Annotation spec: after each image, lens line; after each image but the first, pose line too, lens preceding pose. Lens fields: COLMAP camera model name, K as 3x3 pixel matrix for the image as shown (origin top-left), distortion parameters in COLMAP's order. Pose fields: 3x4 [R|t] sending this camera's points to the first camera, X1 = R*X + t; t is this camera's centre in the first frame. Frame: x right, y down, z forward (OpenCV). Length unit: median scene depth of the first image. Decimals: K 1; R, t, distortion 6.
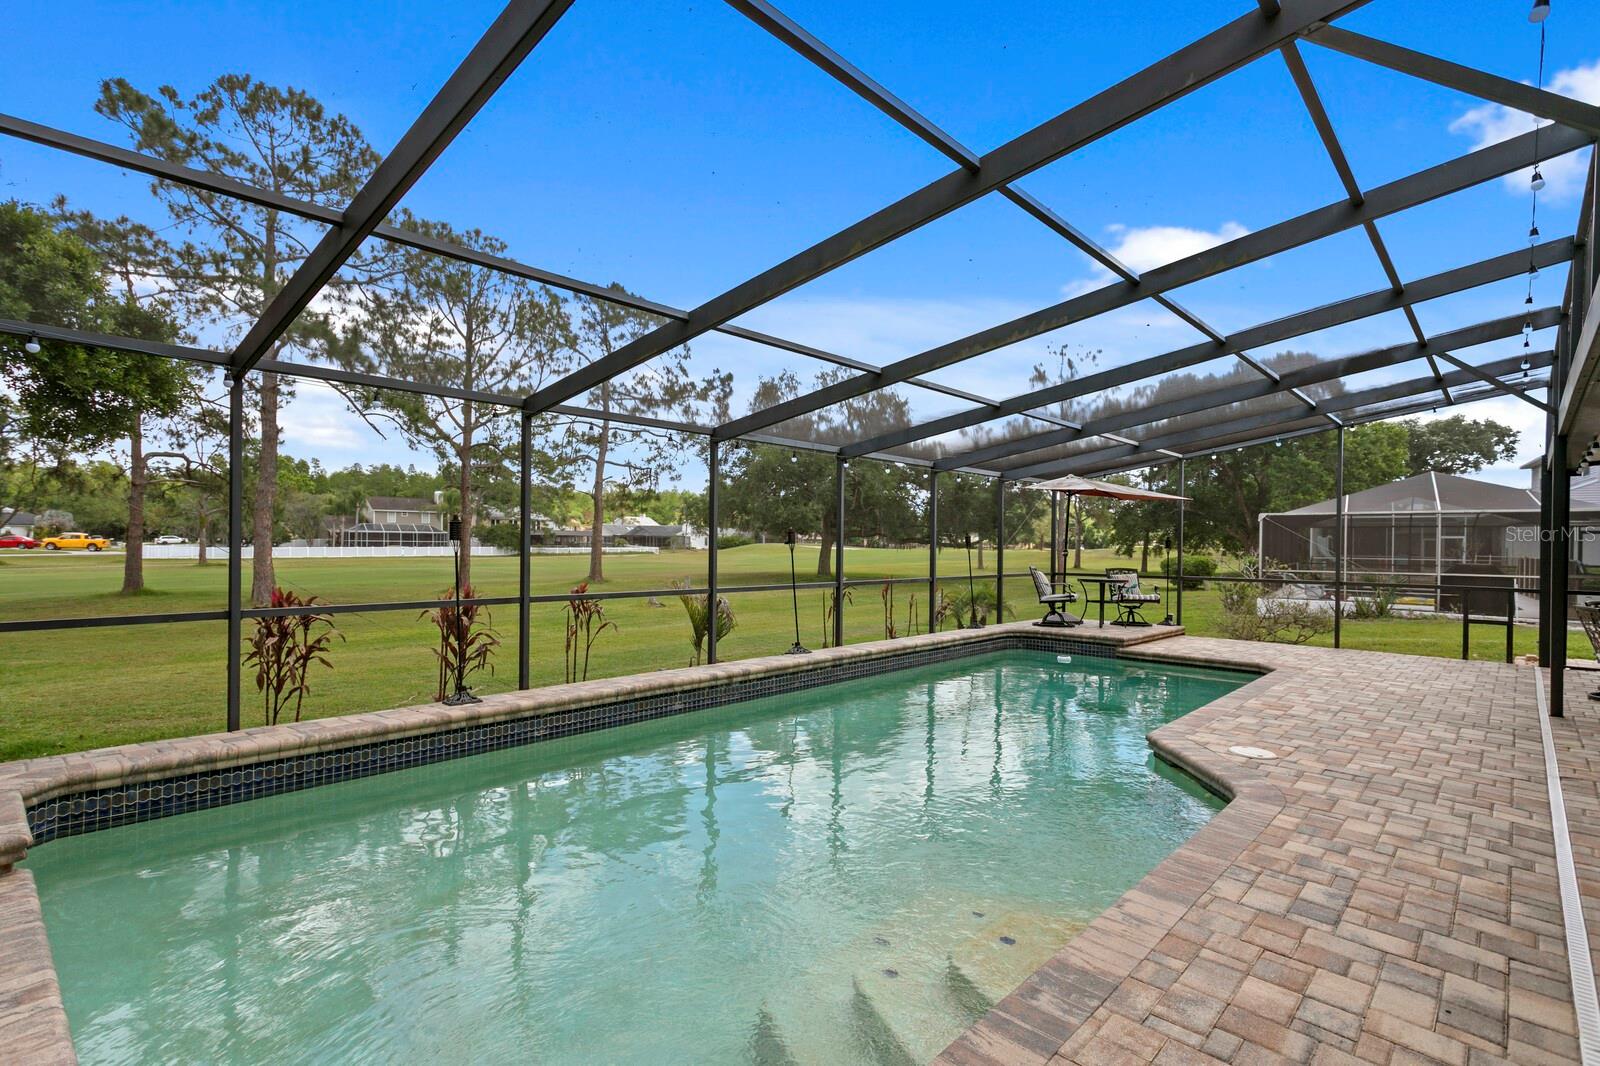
lens RADIAL K [[773.1, 0, 789.1], [0, 773.1, 558.6], [0, 0, 1]] dist [0.007069, 0.003285]
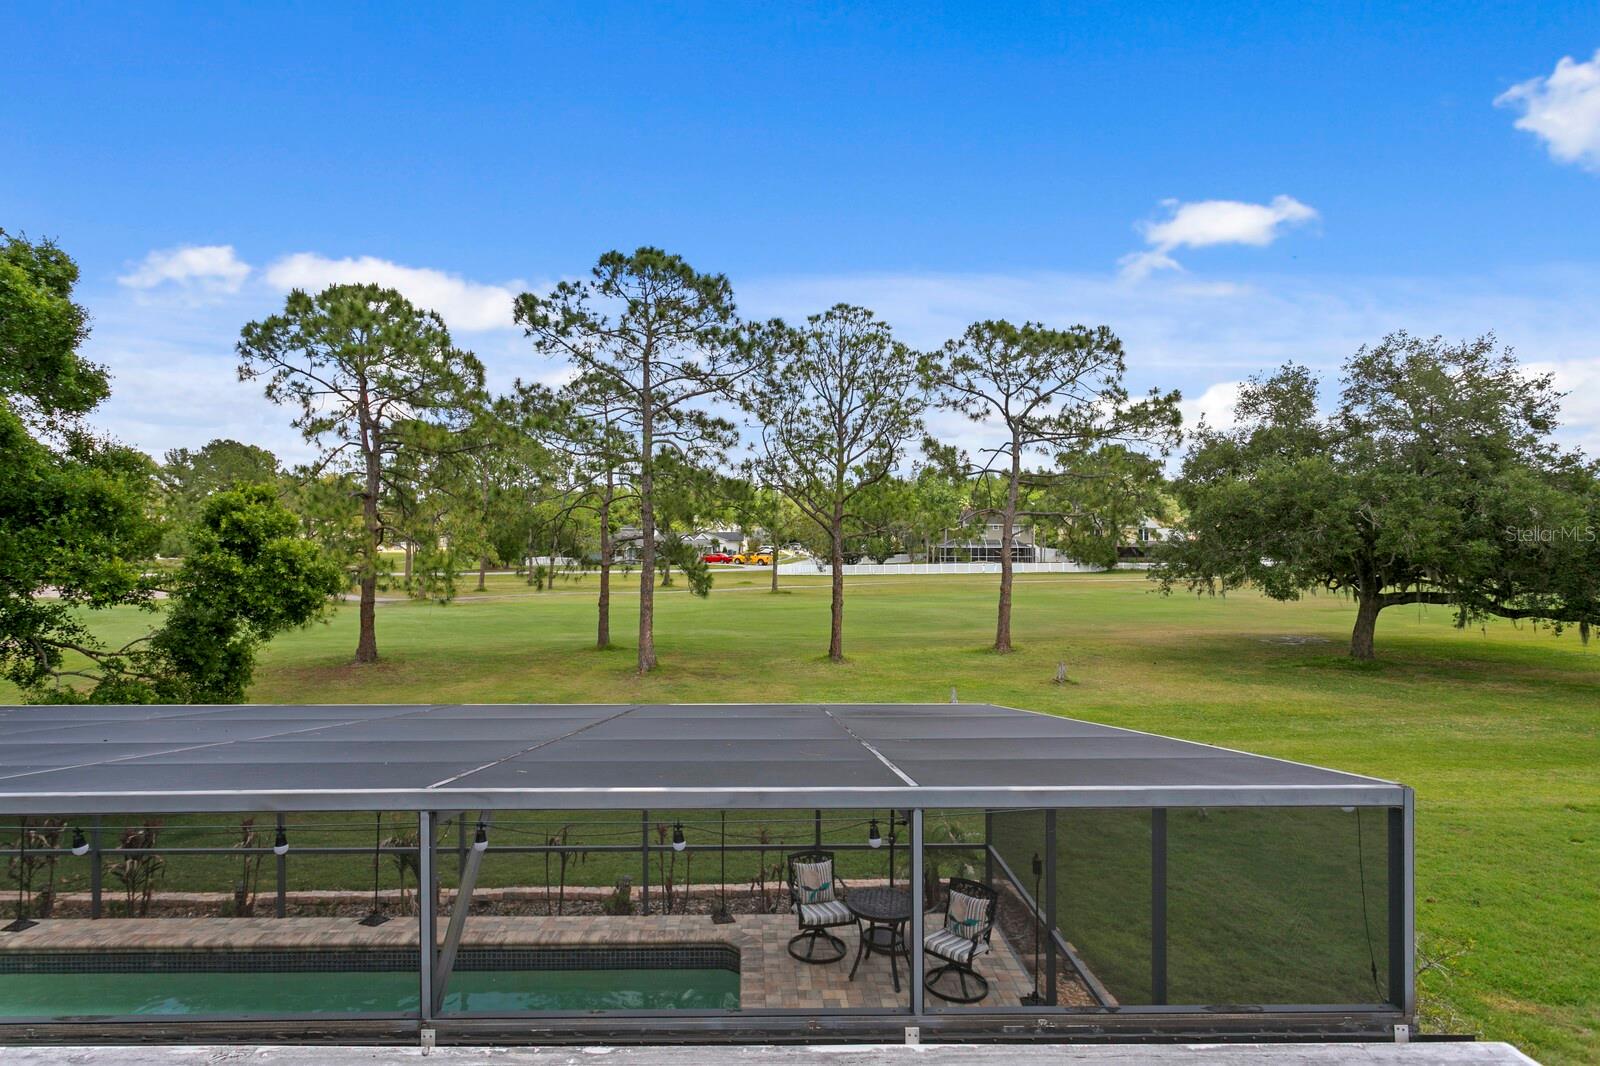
lens RADIAL K [[850.0, 0, 788.6], [0, 850.0, 530.6], [0, 0, 1]] dist [0.005351, -0.001737]
pose [[0.693129, -0.008078, -0.720768, 0.217753], [-0.006955, 0.999816, -0.017894, -0.067898], [0.720780, 0.017415, 0.692945, 0.113247]]
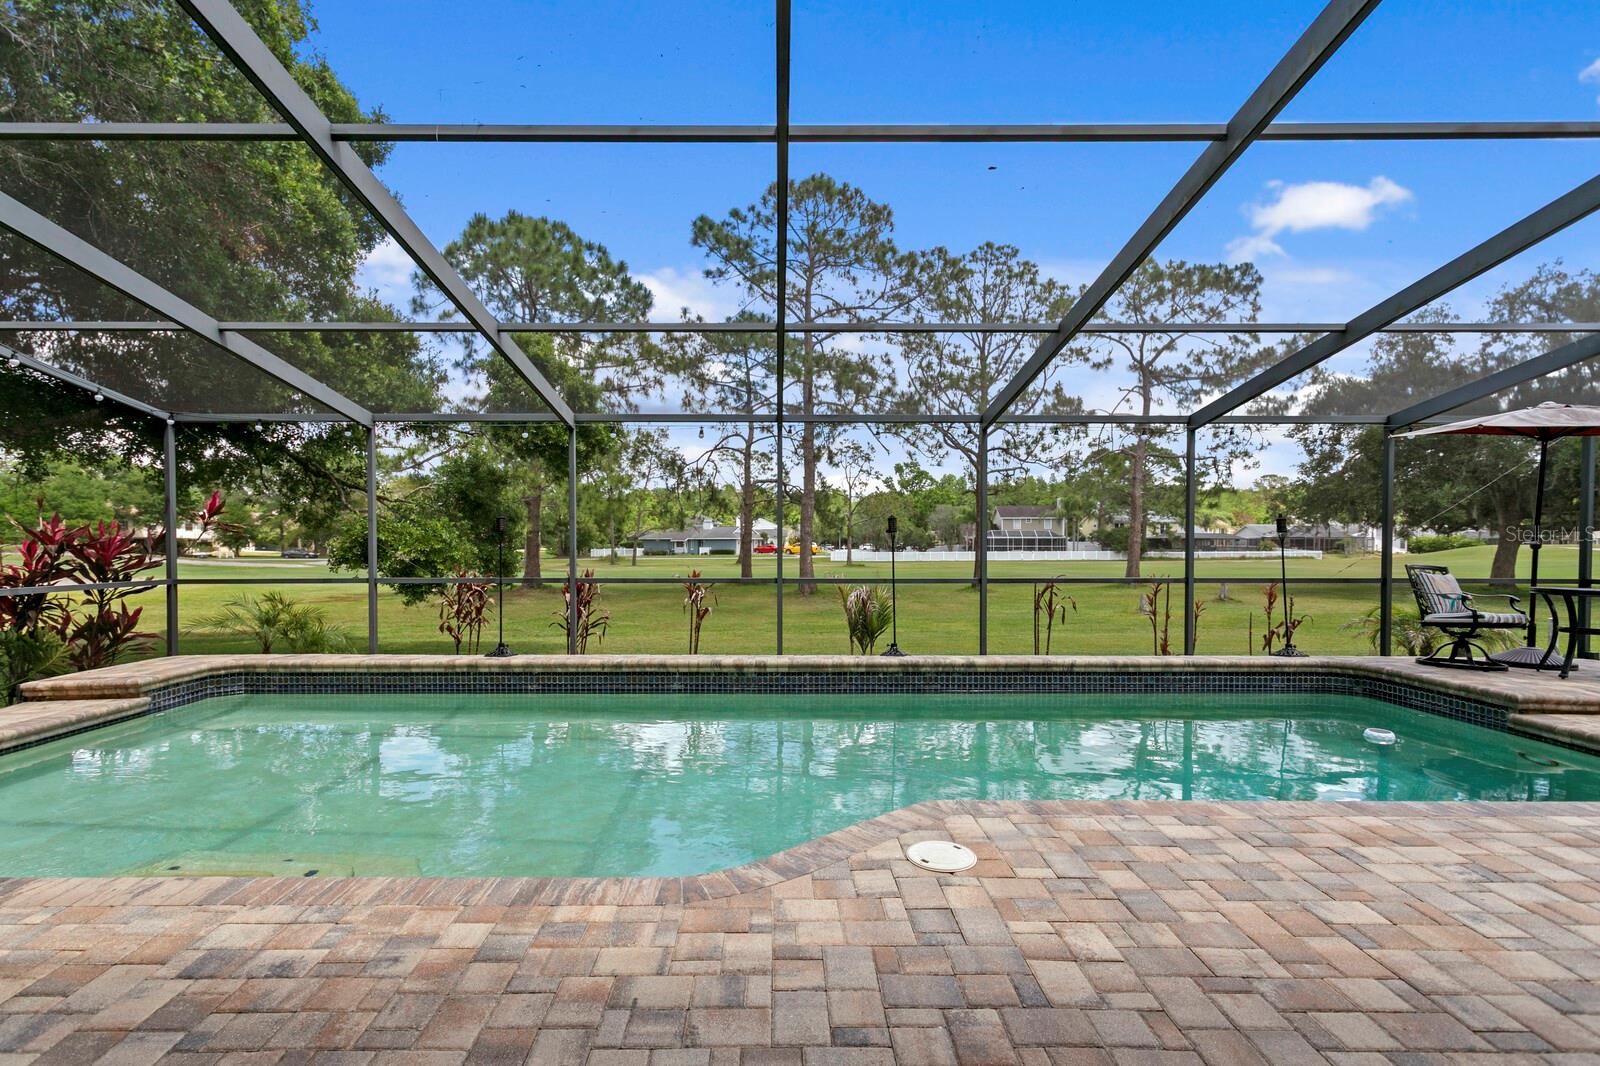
lens RADIAL K [[773.1, 0, 785.5], [0, 773.1, 560.5], [0, 0, 1]] dist [0.007069, 0.003285]
pose [[0.685056, 0.004218, -0.728478, 0.105023], [-0.007742, 0.999969, -0.001491, 0.002873], [0.728449, 0.006661, 0.685067, 0.056181]]
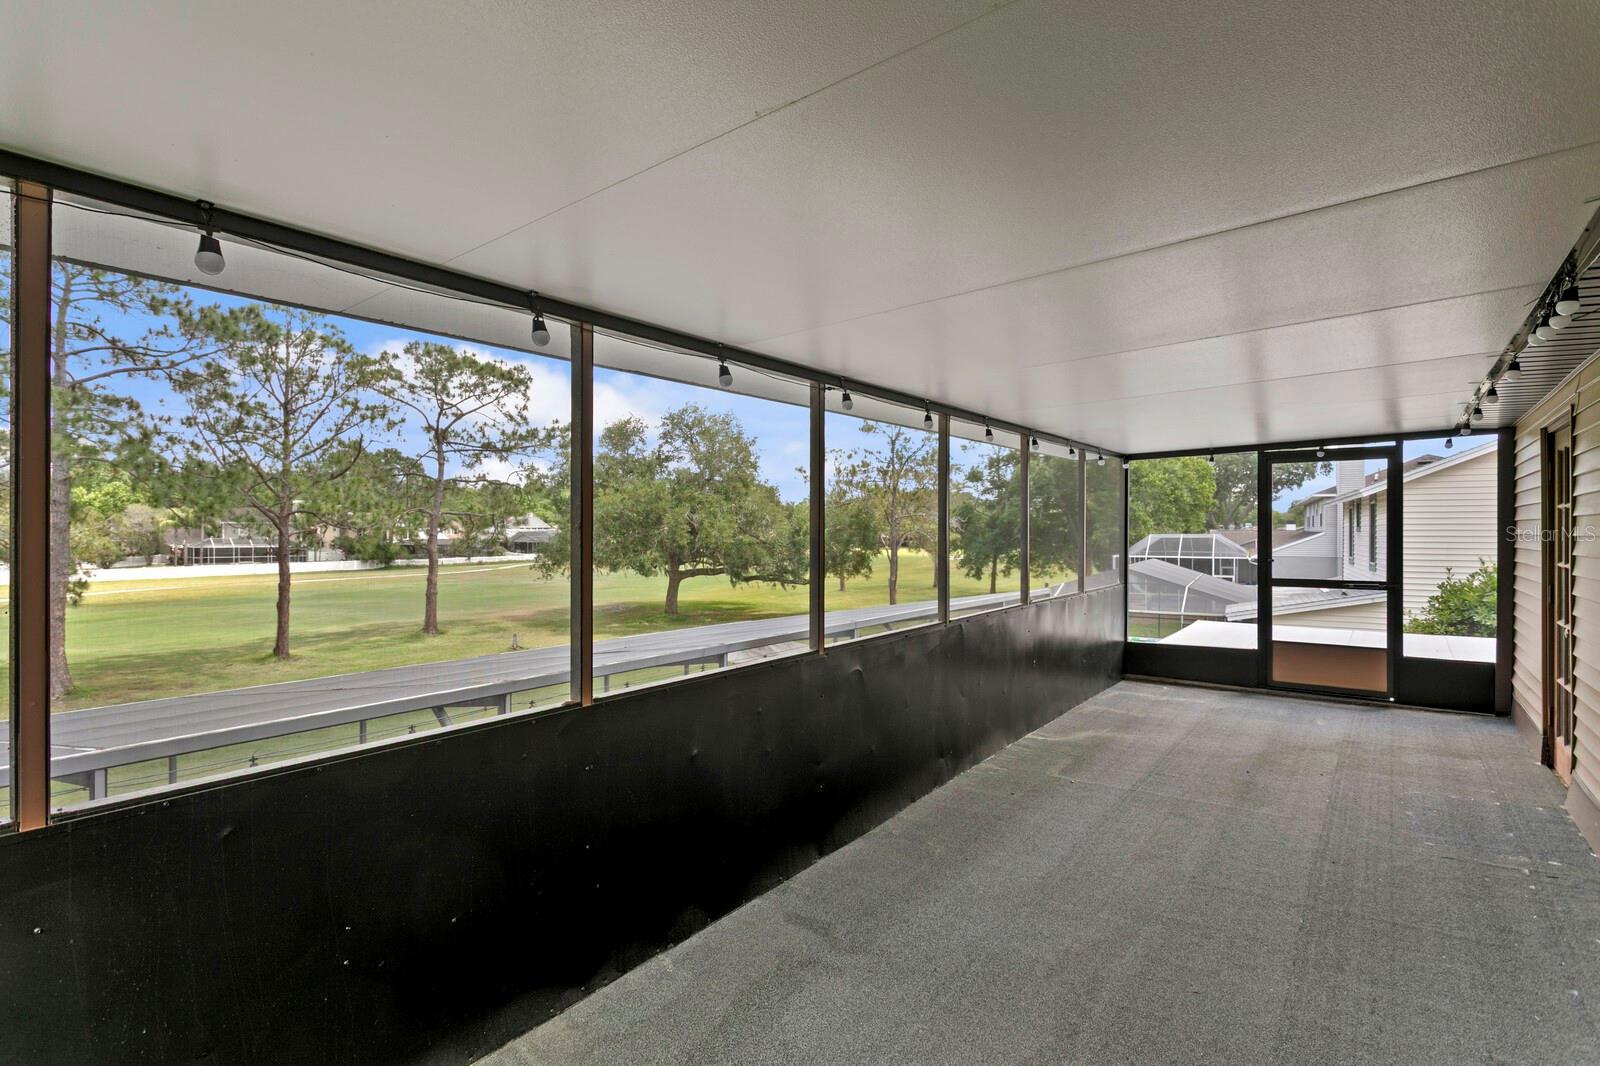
lens RADIAL K [[797.8, 0, 787.7], [0, 797.8, 538.3], [0, 0, 1]] dist [-0.004912, 0.001483]
pose [[0.993985, -0.008231, 0.109206, 0.075700], [0.009121, 0.999929, -0.007650, -0.062979], [-0.109135, 0.008600, 0.993990, -0.062557]]
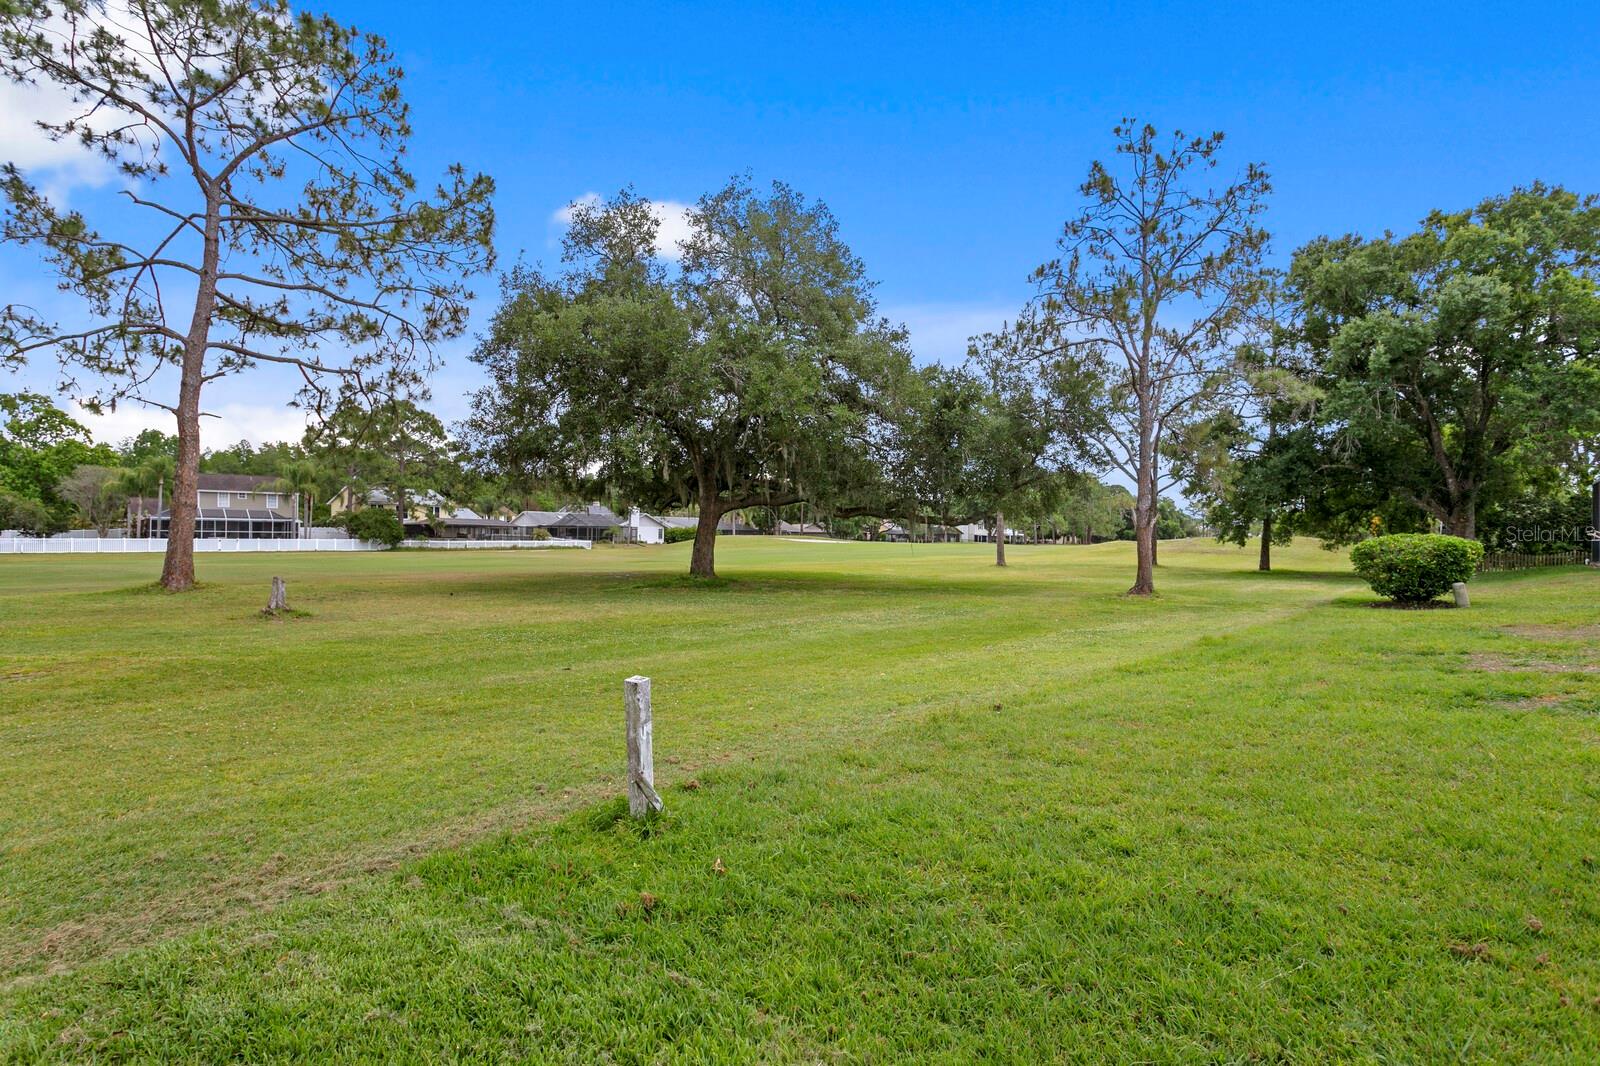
lens RADIAL K [[850.0, 0, 774.8], [0, 850.0, 528.5], [0, 0, 1]] dist [0.005351, -0.001737]
pose [[0.999625, -0.002425, -0.027280, 0.103868], [0.001466, 0.999383, -0.035105, 0.009058], [0.027348, 0.035052, 0.999011, 0.372698]]
